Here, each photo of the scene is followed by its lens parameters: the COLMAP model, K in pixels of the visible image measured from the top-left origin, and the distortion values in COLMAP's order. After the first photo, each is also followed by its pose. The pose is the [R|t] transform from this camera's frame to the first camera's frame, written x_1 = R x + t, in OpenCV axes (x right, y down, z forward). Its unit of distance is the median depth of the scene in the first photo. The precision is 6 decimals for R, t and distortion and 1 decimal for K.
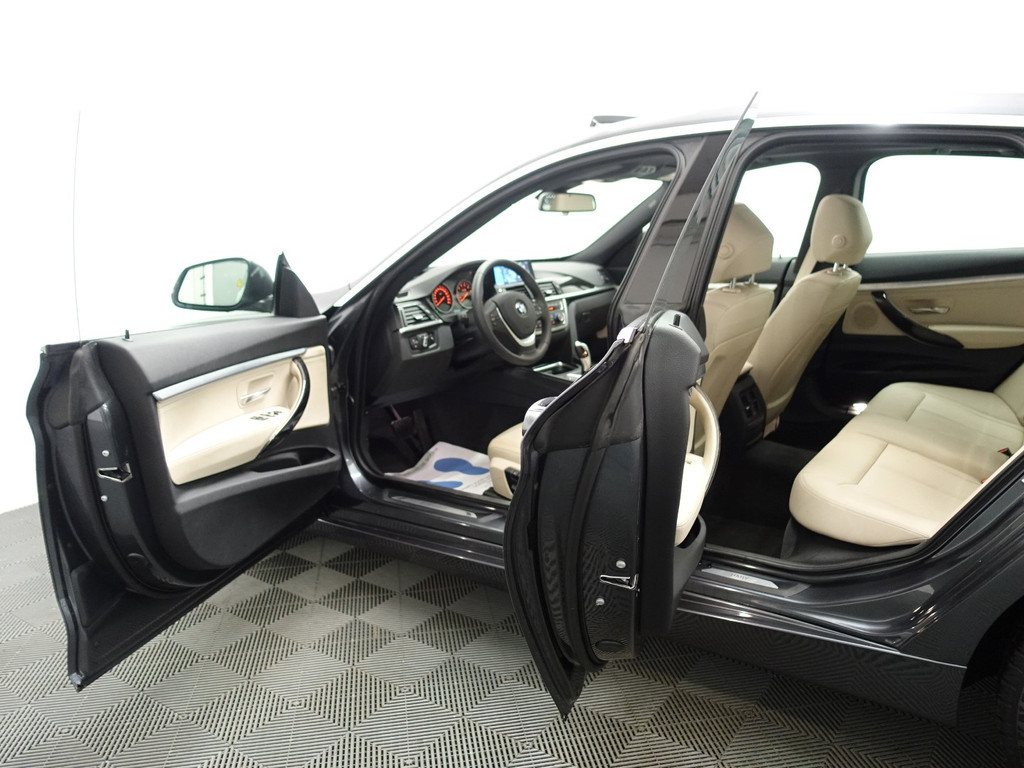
lens RADIAL K [[777.6, 0, 514.1], [0, 777.6, 383.4], [0, 0, 1]] dist [-0.005720, 0.014299]
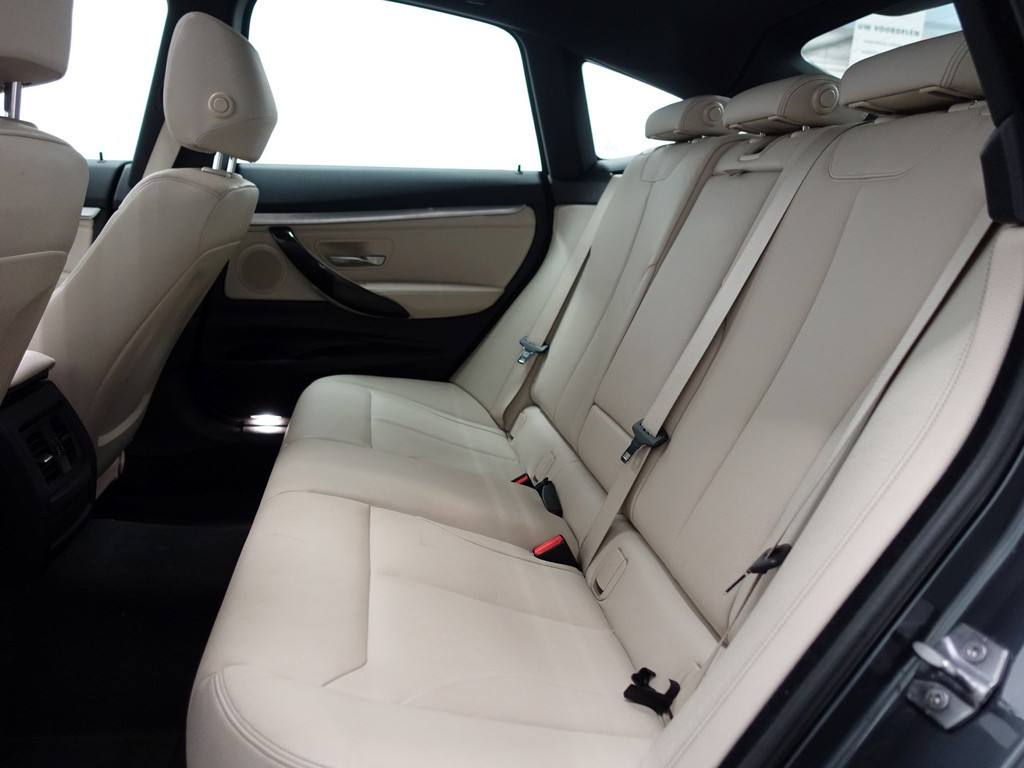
lens RADIAL K [[777.6, 0, 512.6], [0, 777.6, 387.6], [0, 0, 1]] dist [-0.005720, 0.014299]
pose [[0.694470, -0.074137, 0.715692, 0.163585], [0.062892, 0.997125, 0.042263, -0.008860], [-0.716768, 0.015661, 0.697136, 0.483585]]
